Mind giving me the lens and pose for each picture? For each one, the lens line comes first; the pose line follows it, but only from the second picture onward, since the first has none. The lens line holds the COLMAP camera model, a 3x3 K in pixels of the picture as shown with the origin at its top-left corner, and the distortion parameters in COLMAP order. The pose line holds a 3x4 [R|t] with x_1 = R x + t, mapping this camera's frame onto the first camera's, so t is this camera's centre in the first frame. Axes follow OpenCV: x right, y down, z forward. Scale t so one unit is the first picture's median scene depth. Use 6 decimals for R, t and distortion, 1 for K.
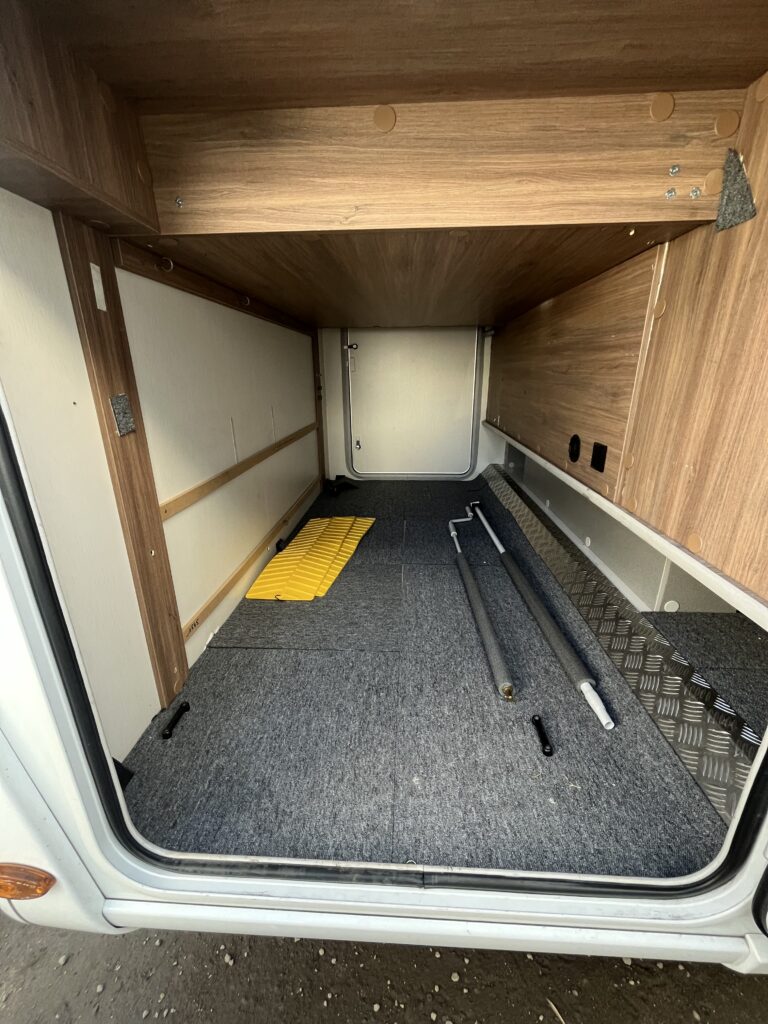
lens RADIAL K [[412.7, 0, 385.2], [0, 412.7, 512.9], [0, 0, 1]] dist [-0.003409, 0.000459]
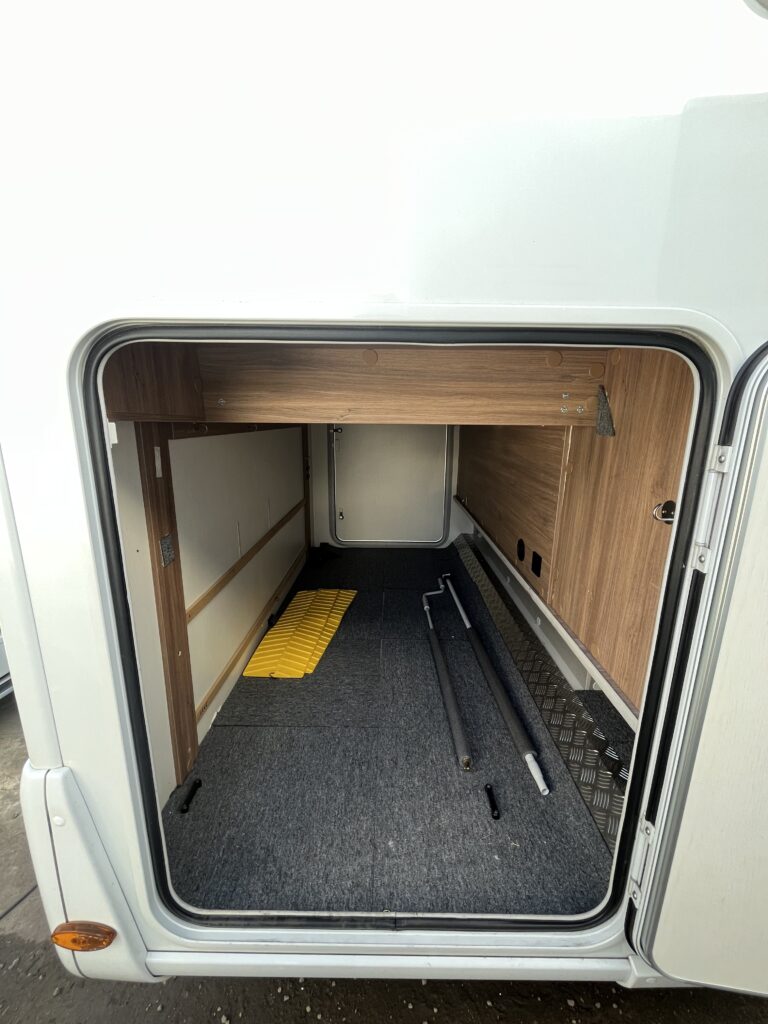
lens RADIAL K [[412.7, 0, 385.5], [0, 412.7, 513.3], [0, 0, 1]] dist [-0.003409, 0.000459]
pose [[0.998707, 0.007727, 0.050245, -0.012194], [-0.002659, 0.994968, -0.100160, -0.213292], [-0.050766, 0.099897, 0.993702, -0.326431]]
